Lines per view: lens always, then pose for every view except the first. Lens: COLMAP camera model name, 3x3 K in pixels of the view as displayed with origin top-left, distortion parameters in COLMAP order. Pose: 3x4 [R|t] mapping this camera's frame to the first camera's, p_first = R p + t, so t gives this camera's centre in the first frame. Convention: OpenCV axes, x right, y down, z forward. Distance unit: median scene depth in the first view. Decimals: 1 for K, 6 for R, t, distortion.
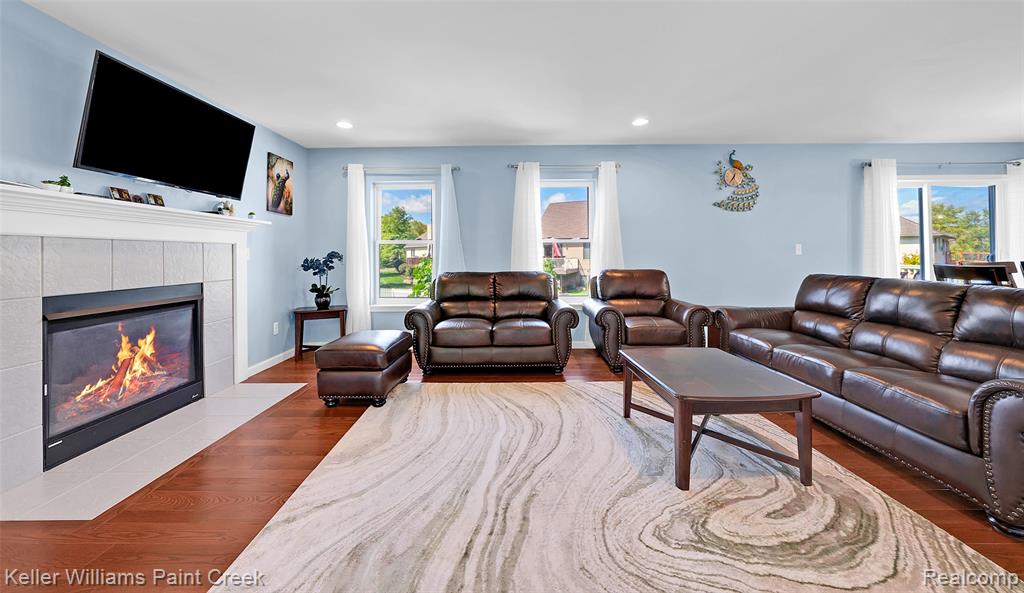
lens RADIAL K [[367.0, 0, 507.1], [0, 367.0, 253.5], [0, 0, 1]] dist [-0.013479, 0.000166]
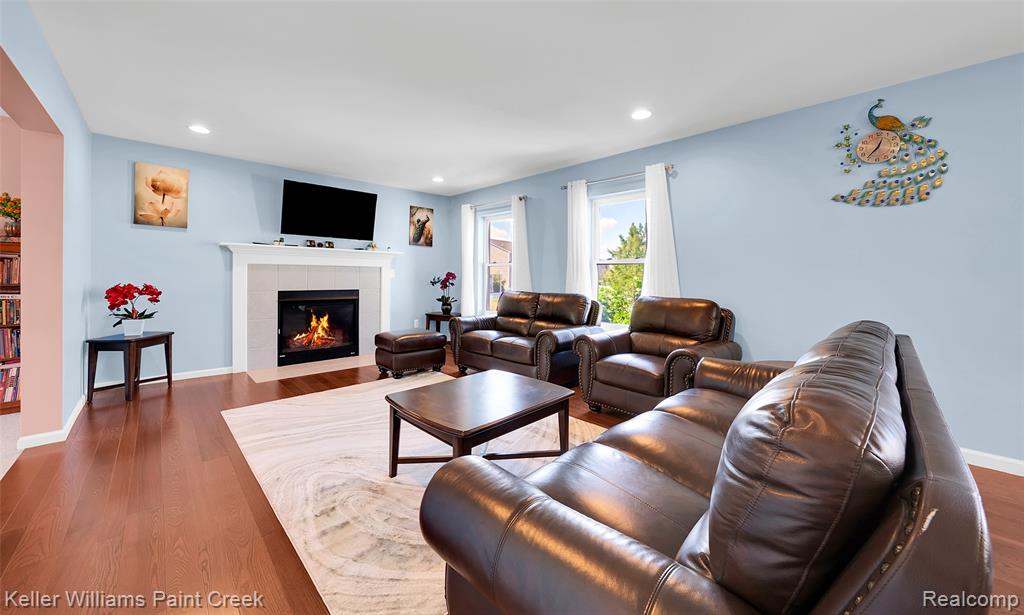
lens RADIAL K [[373.6, 0, 508.4], [0, 373.6, 276.2], [0, 0, 1]] dist [-0.017381, 0.000033]
pose [[0.700799, 0.014401, -0.713214, 0.702865], [-0.007252, 0.999888, 0.013064, -0.010591], [0.713322, -0.003983, 0.700825, 0.204628]]
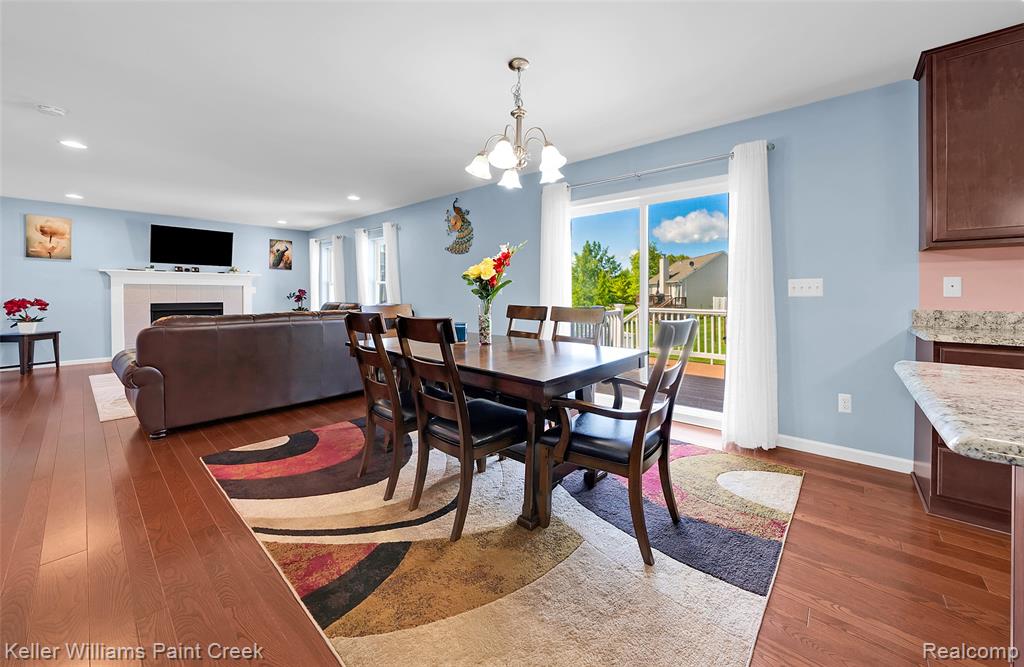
lens RADIAL K [[385.4, 0, 538.9], [0, 385.4, 297.2], [0, 0, 1]] dist [-0.028208, 0.007208]
pose [[0.785184, 0.016500, -0.619042, 1.732665], [-0.001742, 0.999700, 0.024437, -0.014627], [0.619260, -0.018109, 0.784977, 0.264072]]
